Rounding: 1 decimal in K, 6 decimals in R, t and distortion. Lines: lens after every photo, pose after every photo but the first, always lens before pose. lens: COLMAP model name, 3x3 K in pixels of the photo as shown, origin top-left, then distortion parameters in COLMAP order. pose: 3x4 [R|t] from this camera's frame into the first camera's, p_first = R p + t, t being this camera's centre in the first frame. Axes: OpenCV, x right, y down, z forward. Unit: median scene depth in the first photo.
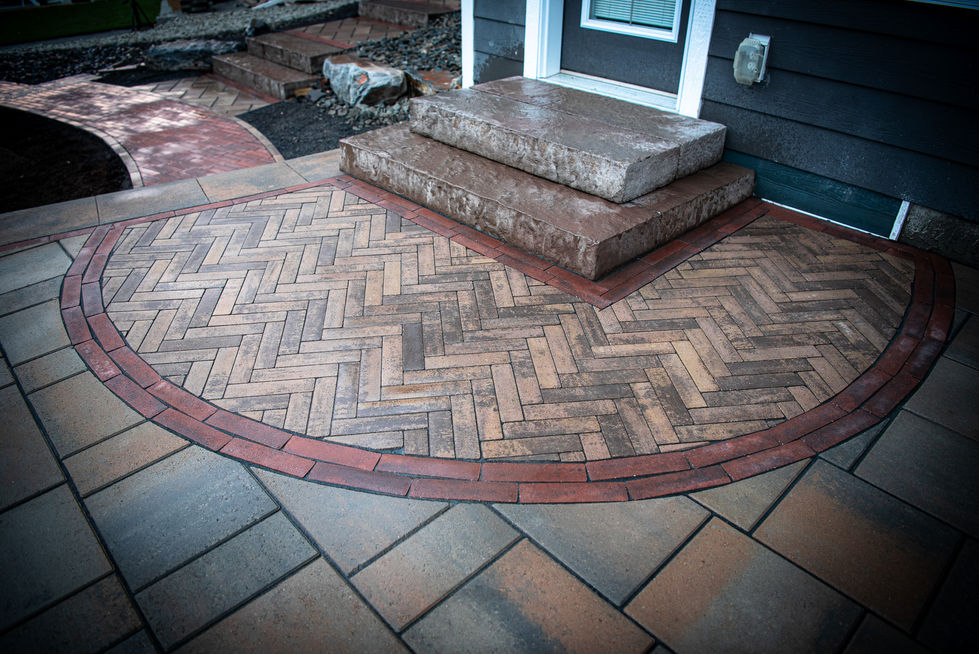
lens RADIAL K [[673.6, 0, 486.4], [0, 673.6, 327.9], [0, 0, 1]] dist [-0.075411, 0.019148]
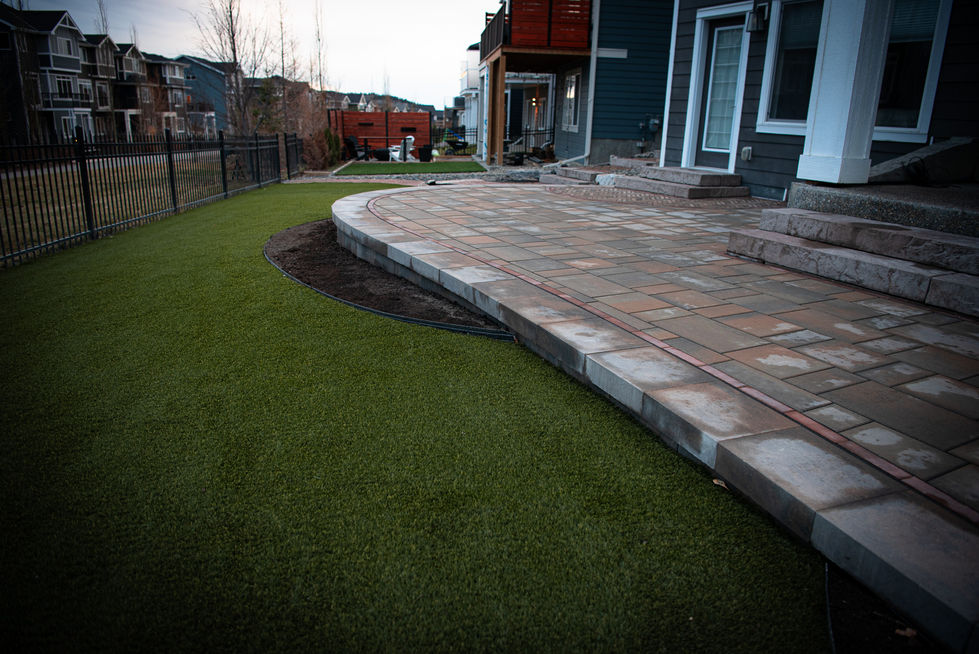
lens RADIAL K [[673.6, 0, 486.4], [0, 673.6, 327.9], [0, 0, 1]] dist [-0.075411, 0.019148]
pose [[0.953642, 0.112958, -0.278939, 0.096713], [-0.185373, 0.950655, -0.248782, 0.810764], [0.237073, 0.288957, 0.927524, -1.165004]]
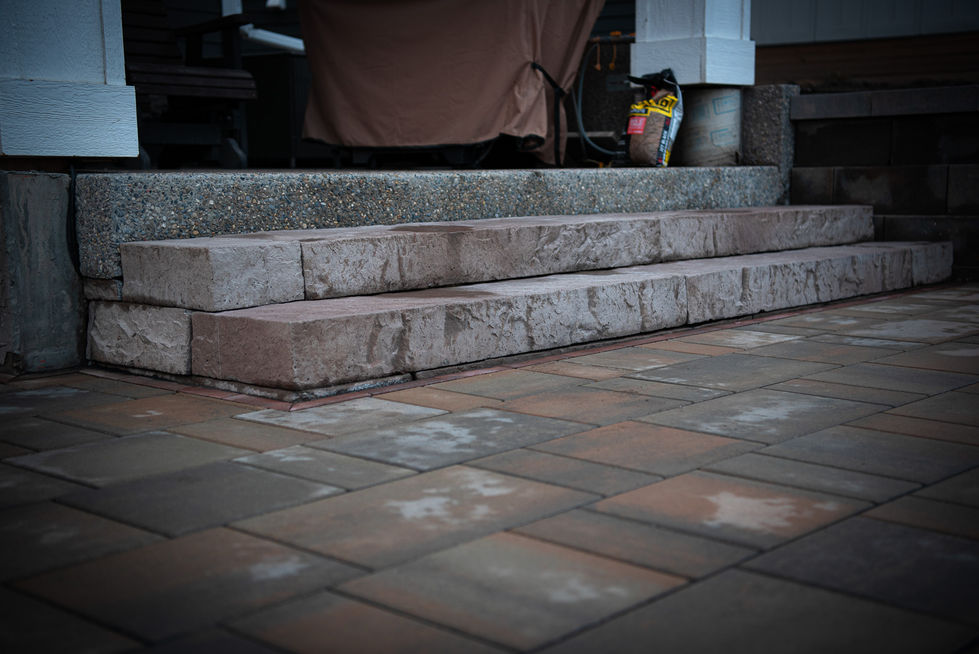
lens RADIAL K [[1311.4, 0, 489.5], [0, 1311.4, 327.0], [0, 0, 1]] dist [0.121291, 0.021730]
pose [[-0.068371, -0.122602, 0.990098, -0.439225], [0.558931, 0.817343, 0.139807, 0.318879], [-0.826391, 0.562955, 0.012644, -0.260154]]
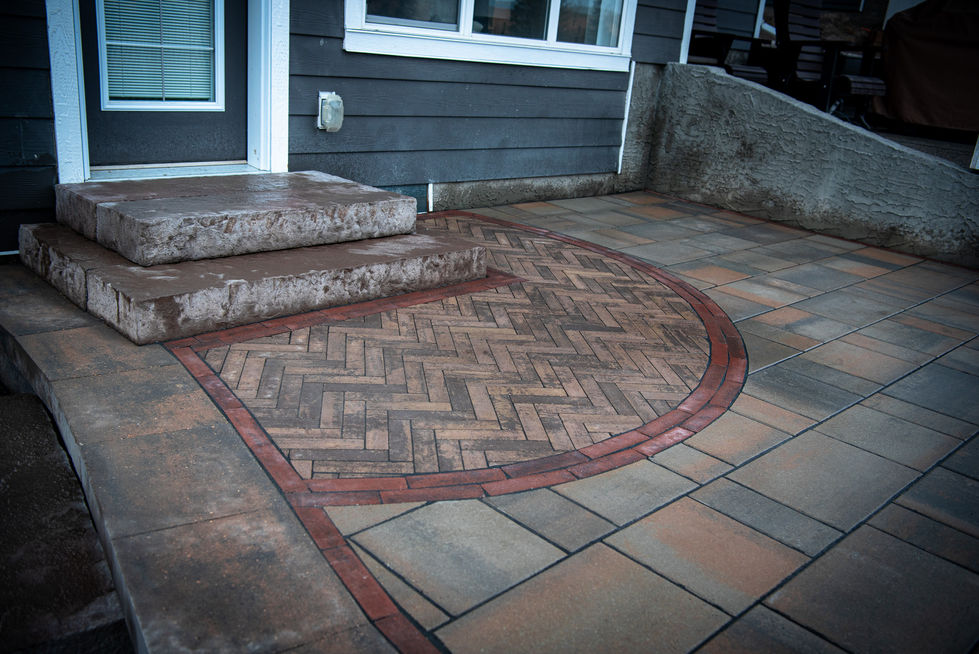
lens RADIAL K [[872.2, 0, 489.5], [0, 872.2, 327.0], [0, 0, 1]] dist [-0.005556, 0.003562]
pose [[-0.032018, -0.323791, 0.945587, -0.667479], [0.469890, 0.830123, 0.300165, -0.226103], [-0.882144, 0.453932, 0.125567, 0.385353]]
